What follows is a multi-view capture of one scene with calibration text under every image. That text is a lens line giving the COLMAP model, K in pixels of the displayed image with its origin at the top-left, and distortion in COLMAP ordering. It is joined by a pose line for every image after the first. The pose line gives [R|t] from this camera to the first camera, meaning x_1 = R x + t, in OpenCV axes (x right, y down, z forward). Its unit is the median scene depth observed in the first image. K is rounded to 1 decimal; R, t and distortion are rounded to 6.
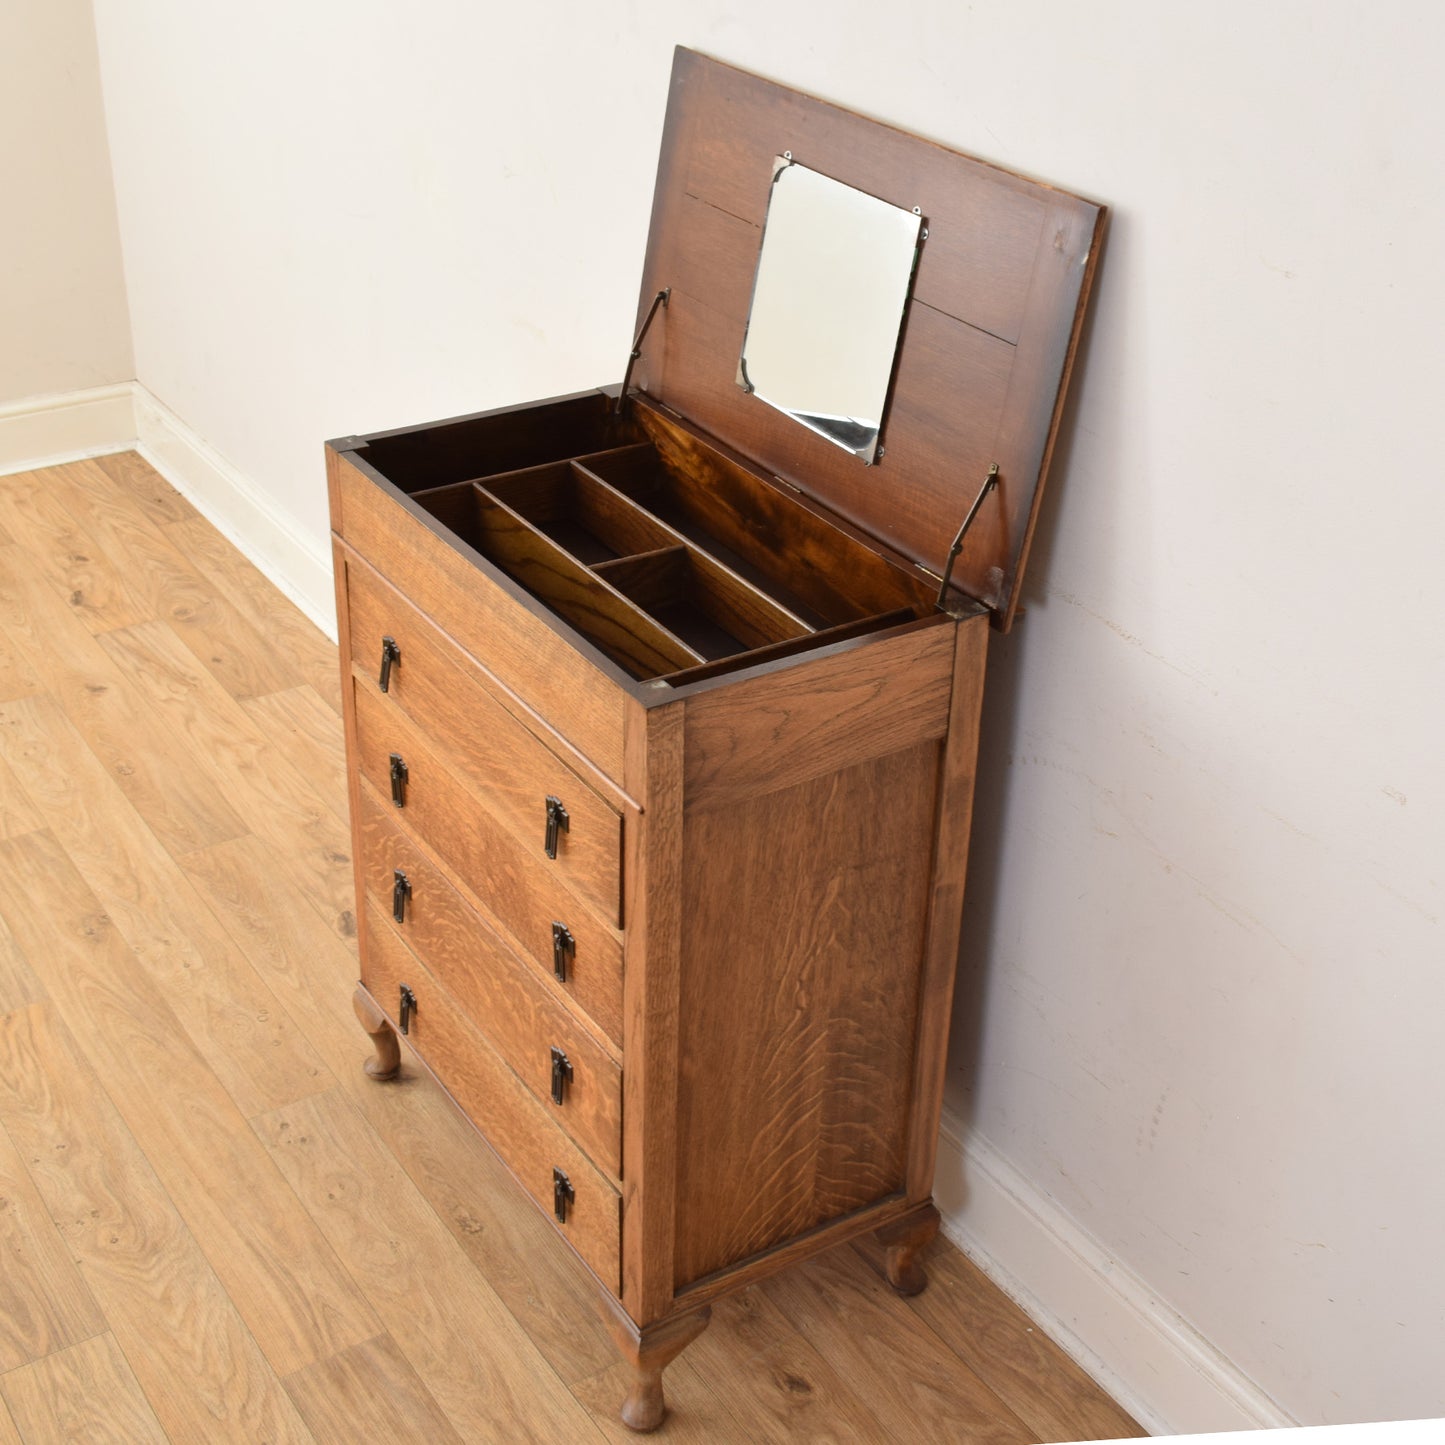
lens RADIAL K [[2154.0, 0, 764.0], [0, 2154.0, 681.9], [0, 0, 1]] dist [-0.020804, -0.040094]
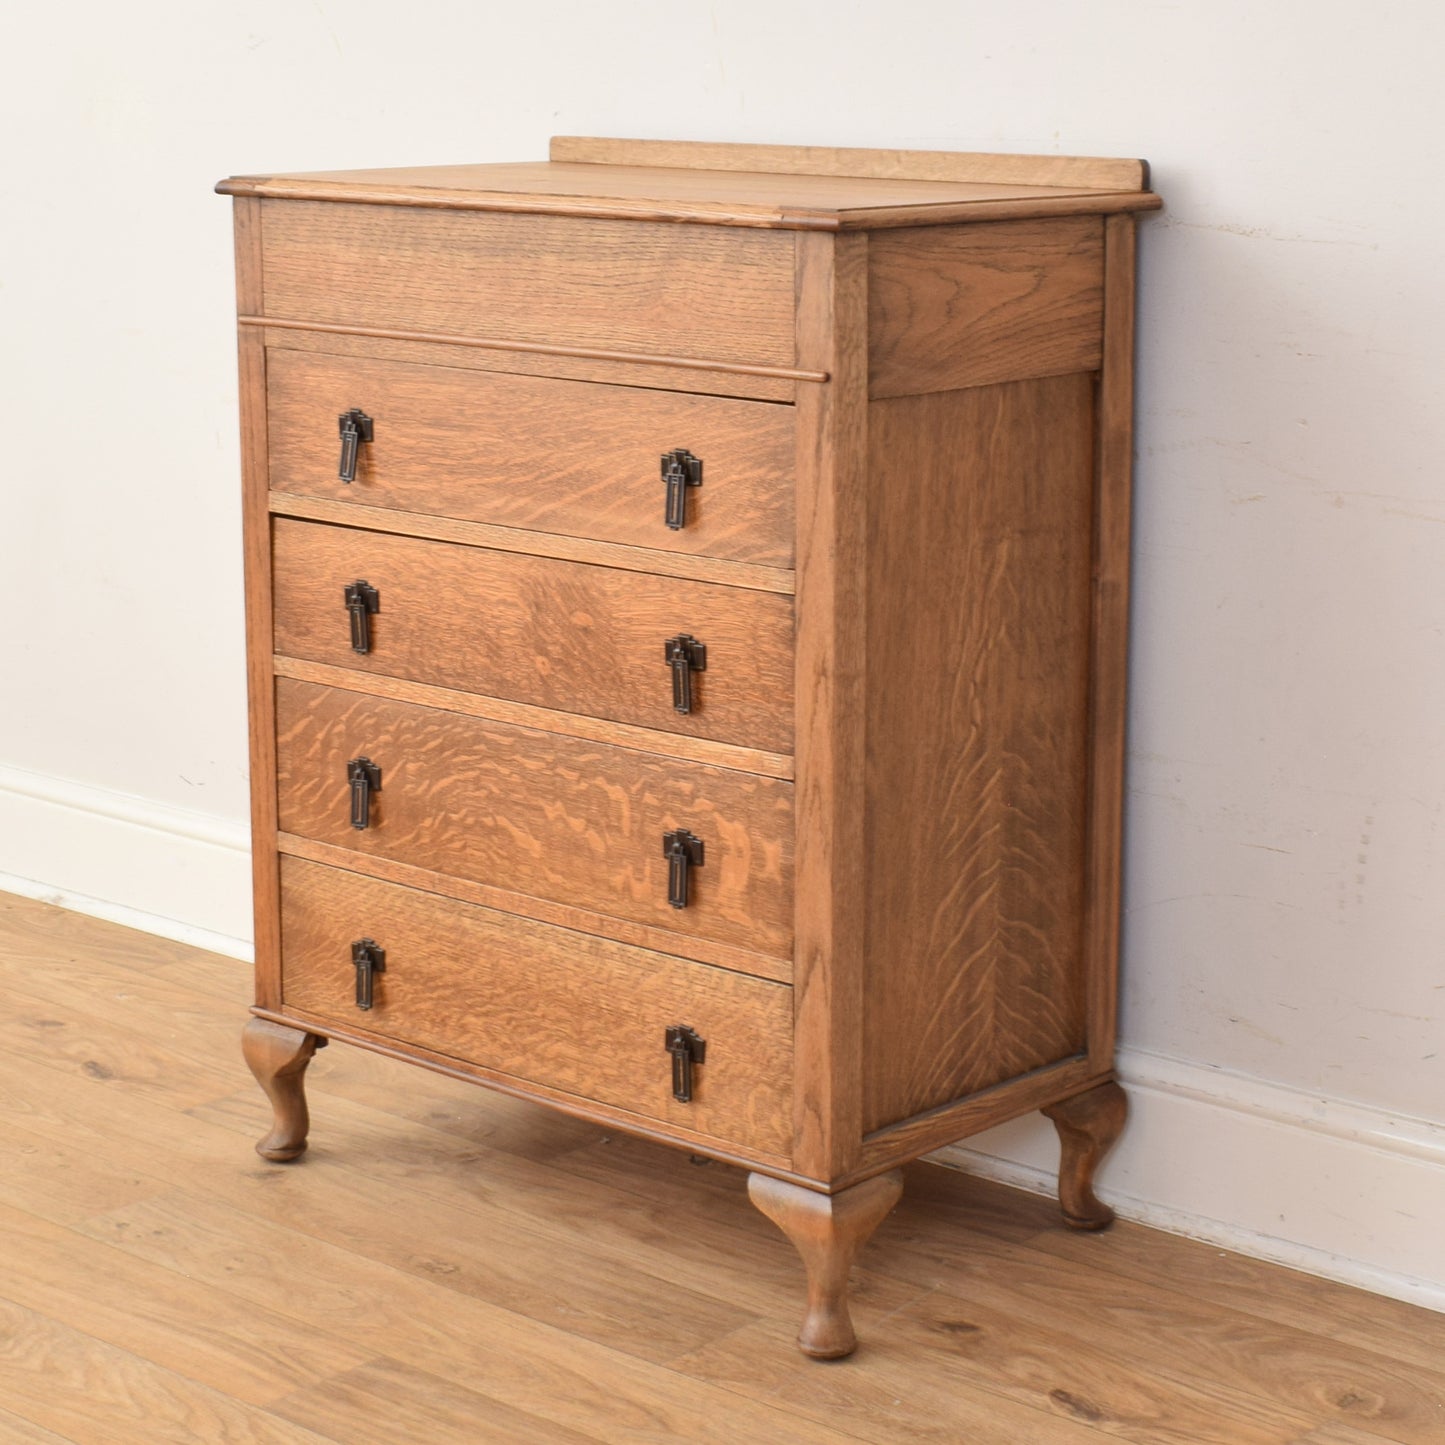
lens RADIAL K [[3310.8, 0, 723.8], [0, 3310.8, 603.7], [0, 0, 1]] dist [-0.022967, -0.142947]
pose [[0.969846, -0.079819, 0.230276, -0.354557], [0.147807, 0.943889, -0.295342, 0.459702], [-0.193781, 0.320473, 0.927225, -0.140143]]
